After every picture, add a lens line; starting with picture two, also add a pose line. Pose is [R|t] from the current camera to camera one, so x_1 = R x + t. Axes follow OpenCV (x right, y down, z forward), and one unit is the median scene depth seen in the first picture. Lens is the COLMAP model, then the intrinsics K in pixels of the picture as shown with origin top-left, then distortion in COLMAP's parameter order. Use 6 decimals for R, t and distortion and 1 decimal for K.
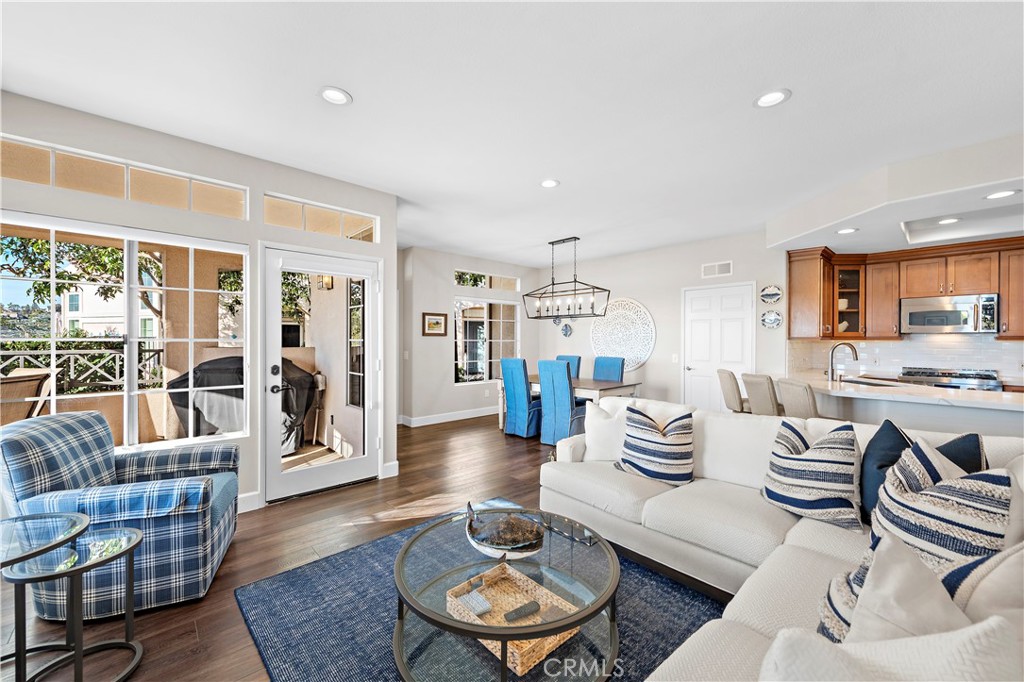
lens RADIAL K [[397.9, 0, 528.6], [0, 397.9, 330.0], [0, 0, 1]] dist [0.008110, -0.001105]
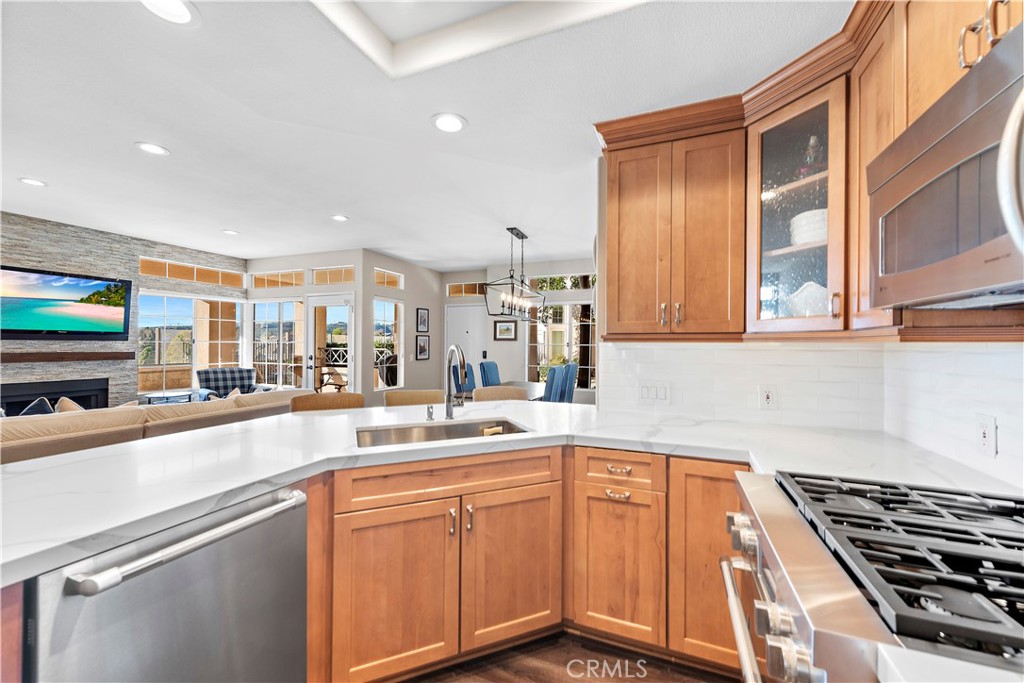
lens RADIAL K [[397.9, 0, 515.4], [0, 397.9, 344.1], [0, 0, 1]] dist [0.008110, -0.001105]
pose [[0.423926, 0.000889, -0.905697, 1.011851], [0.014536, 0.999864, 0.007785, 0.020390], [0.905580, -0.016465, 0.423855, 0.679806]]
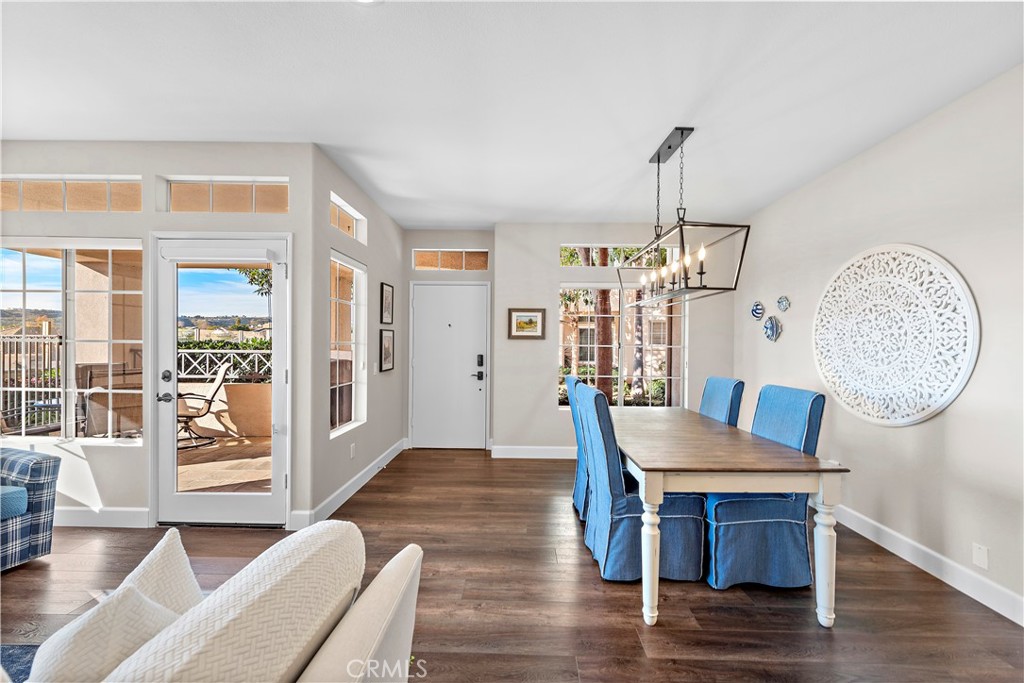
lens RADIAL K [[397.9, 0, 510.6], [0, 397.9, 342.3], [0, 0, 1]] dist [0.008110, -0.001105]
pose [[0.714163, 0.003218, -0.699972, 0.328588], [0.009056, 0.999863, 0.013836, 0.012522], [0.699920, -0.016220, 0.714037, 0.562141]]
